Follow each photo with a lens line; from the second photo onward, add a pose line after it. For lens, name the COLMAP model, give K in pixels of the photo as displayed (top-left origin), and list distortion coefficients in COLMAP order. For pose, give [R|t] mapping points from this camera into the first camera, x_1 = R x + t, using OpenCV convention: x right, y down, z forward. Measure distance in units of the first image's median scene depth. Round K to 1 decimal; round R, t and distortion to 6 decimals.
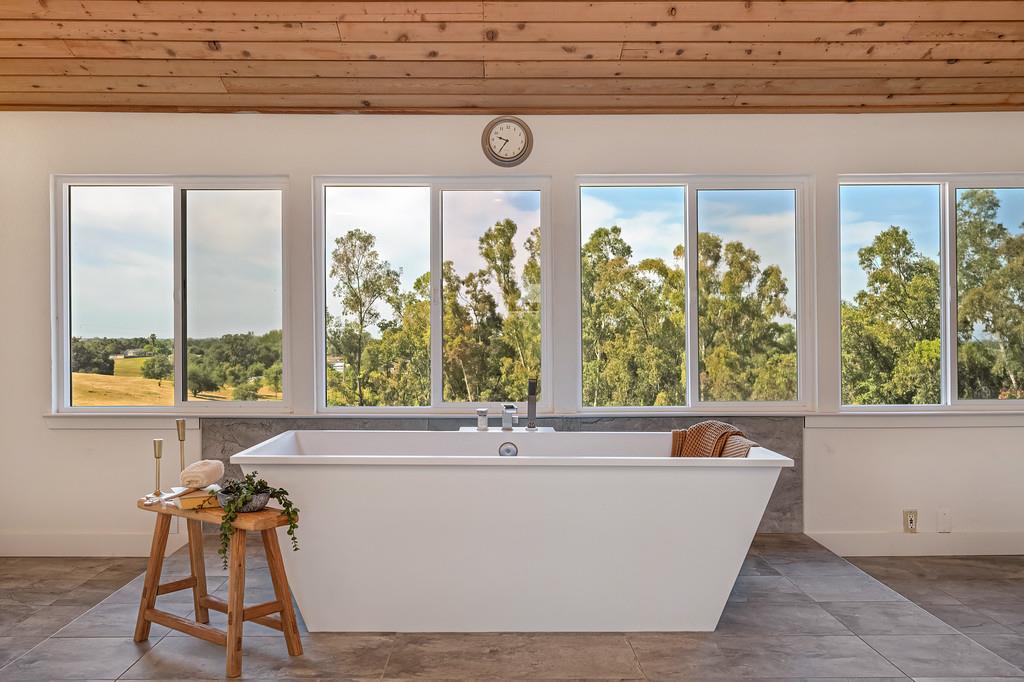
lens RADIAL K [[889.6, 0, 504.1], [0, 889.6, 343.0], [0, 0, 1]] dist [0.001282, 0.008987]
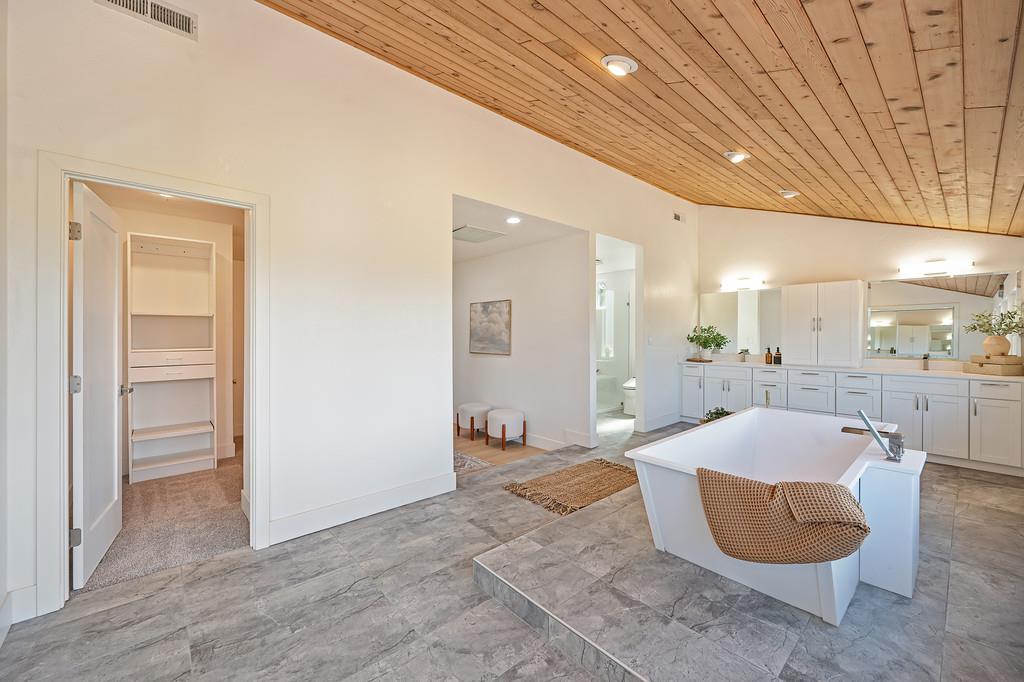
lens RADIAL K [[407.7, 0, 509.0], [0, 407.7, 336.8], [0, 0, 1]] dist [-0.003314, 0.000128]
pose [[-0.755696, 0.010132, -0.654844, 0.618445], [-0.003365, 0.999807, 0.019352, -0.055374], [0.654914, 0.016828, -0.755516, 0.917820]]
